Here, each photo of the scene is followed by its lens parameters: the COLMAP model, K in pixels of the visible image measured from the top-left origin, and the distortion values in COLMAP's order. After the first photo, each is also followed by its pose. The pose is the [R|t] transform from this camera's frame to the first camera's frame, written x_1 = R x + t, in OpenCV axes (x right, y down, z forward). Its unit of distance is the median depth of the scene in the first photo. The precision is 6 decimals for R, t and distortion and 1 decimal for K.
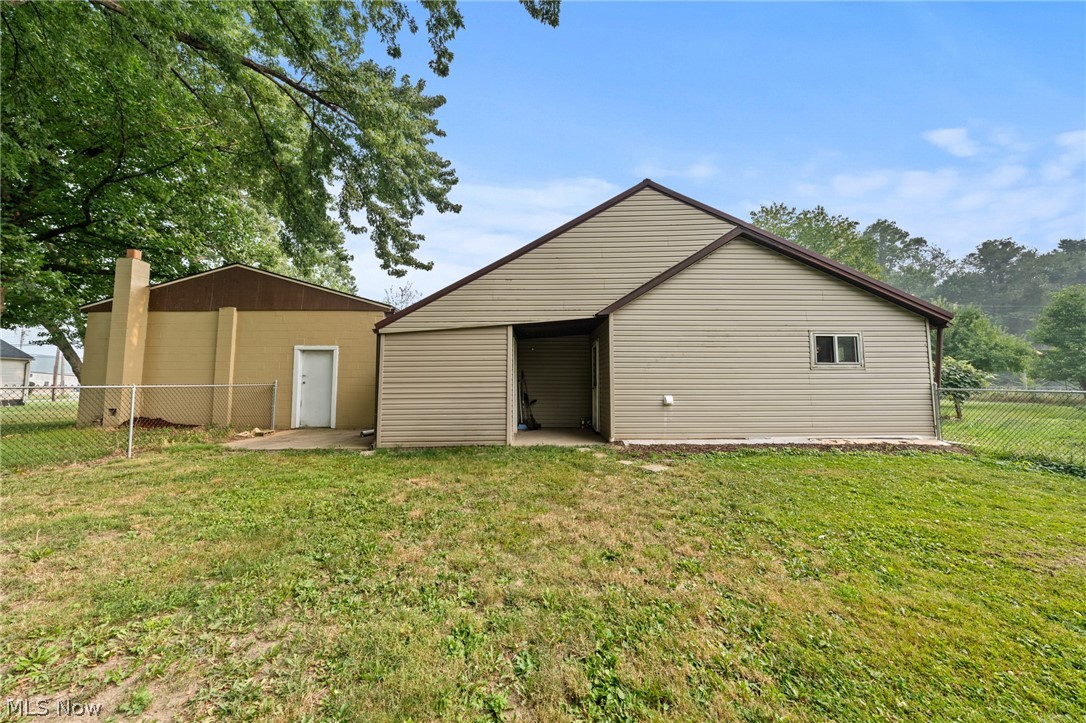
lens RADIAL K [[363.4, 0, 543.0], [0, 363.4, 361.5], [0, 0, 1]] dist [0.000098, 0.000007]
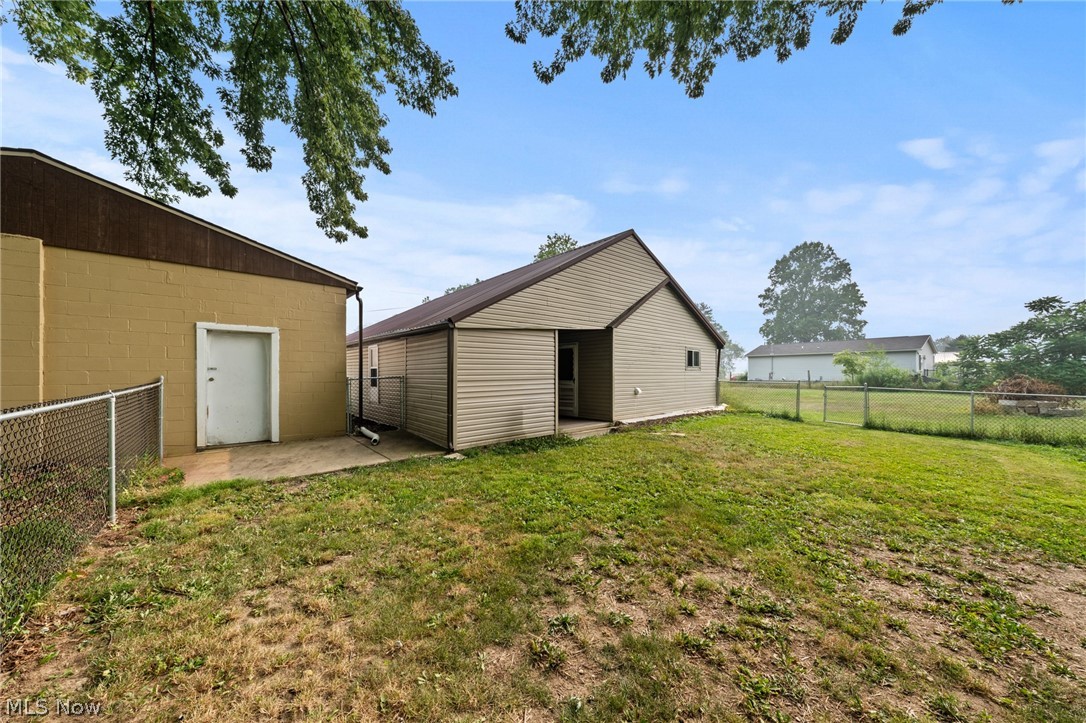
lens RADIAL K [[381.7, 0, 545.0], [0, 381.7, 375.3], [0, 0, 1]] dist [-0.000293, -0.000021]
pose [[0.744021, -0.002542, 0.668152, -0.912965], [-0.047526, 0.997259, 0.056716, -0.023215], [-0.666464, -0.073953, 0.741860, 0.118002]]
